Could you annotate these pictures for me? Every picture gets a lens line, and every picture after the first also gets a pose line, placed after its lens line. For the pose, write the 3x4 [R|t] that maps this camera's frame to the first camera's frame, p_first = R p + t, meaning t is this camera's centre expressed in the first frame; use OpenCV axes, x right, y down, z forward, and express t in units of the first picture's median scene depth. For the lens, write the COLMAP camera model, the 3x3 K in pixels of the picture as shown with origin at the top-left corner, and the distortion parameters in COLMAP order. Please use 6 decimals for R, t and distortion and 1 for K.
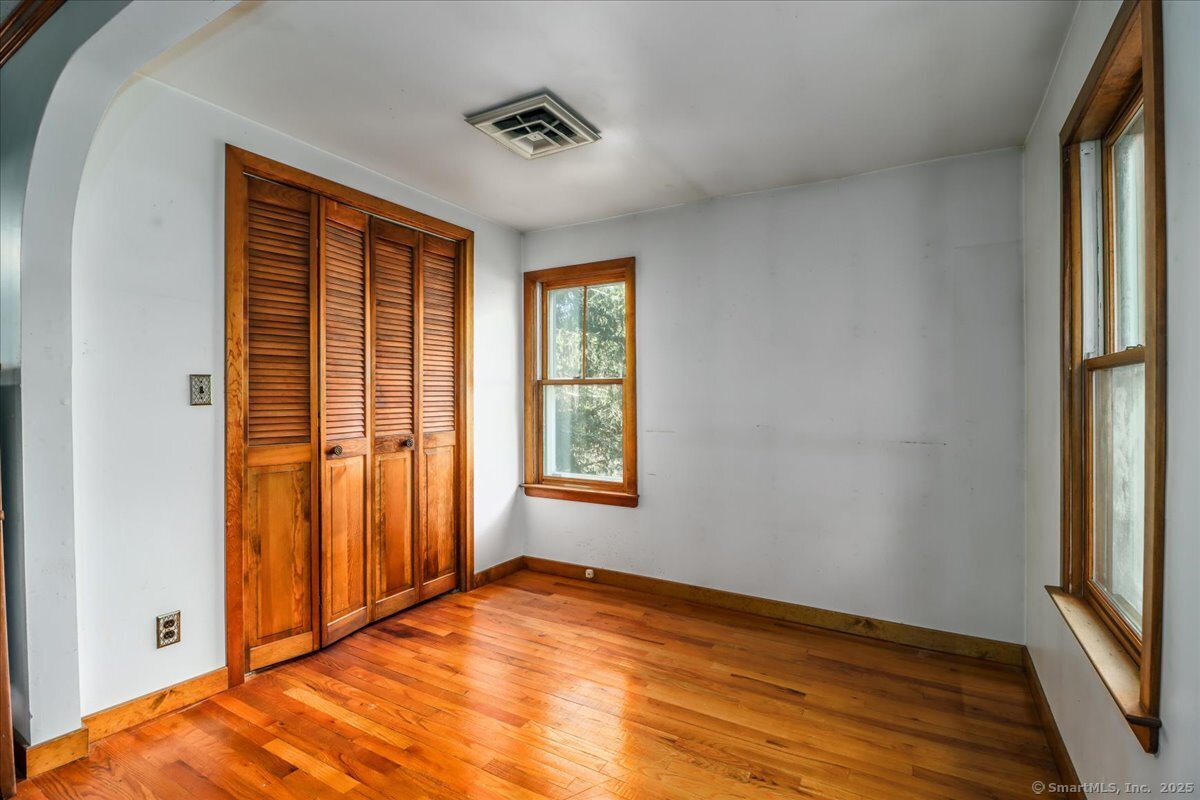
lens RADIAL K [[555.4, 0, 598.7], [0, 555.4, 398.3], [0, 0, 1]] dist [-0.009803, -0.002616]
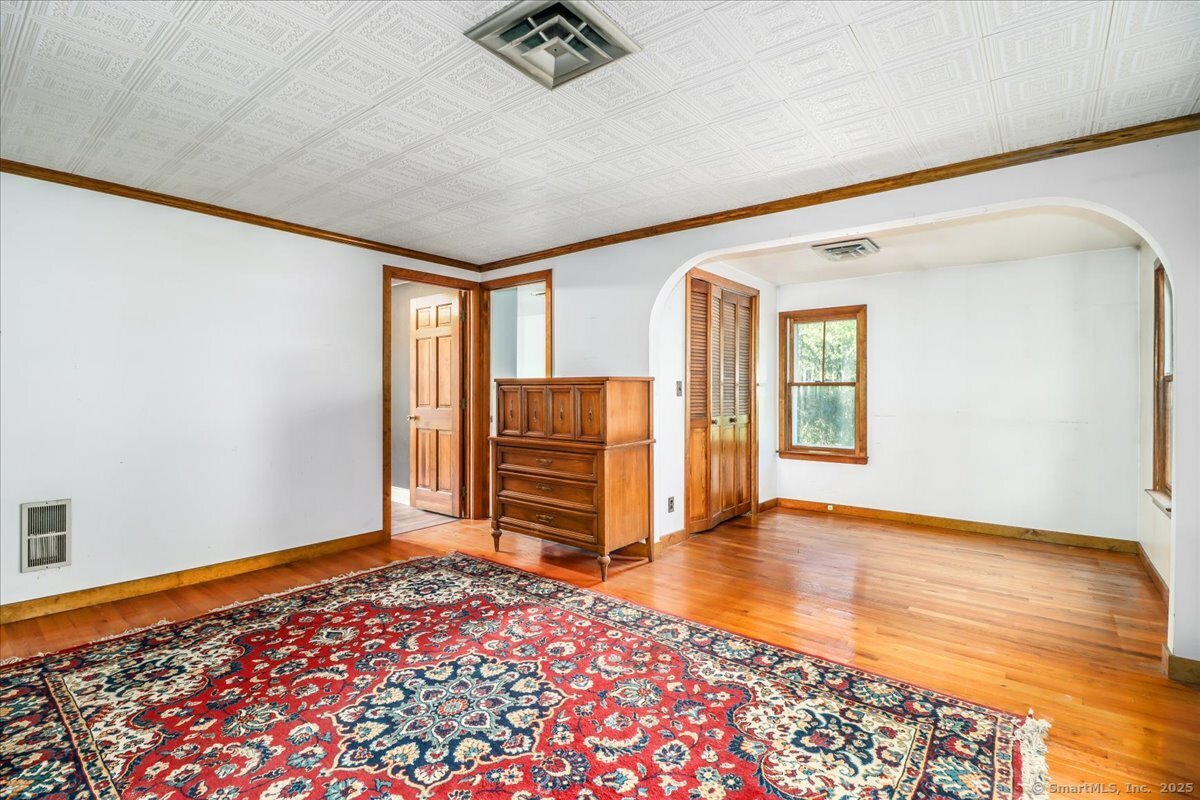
lens RADIAL K [[555.4, 0, 601.5], [0, 555.4, 394.2], [0, 0, 1]] dist [-0.009803, -0.002616]
pose [[0.988874, 0.006754, -0.148603, -0.438754], [-0.007137, 0.999972, -0.002045, 0.007164], [0.148585, 0.003083, 0.988895, -0.655093]]
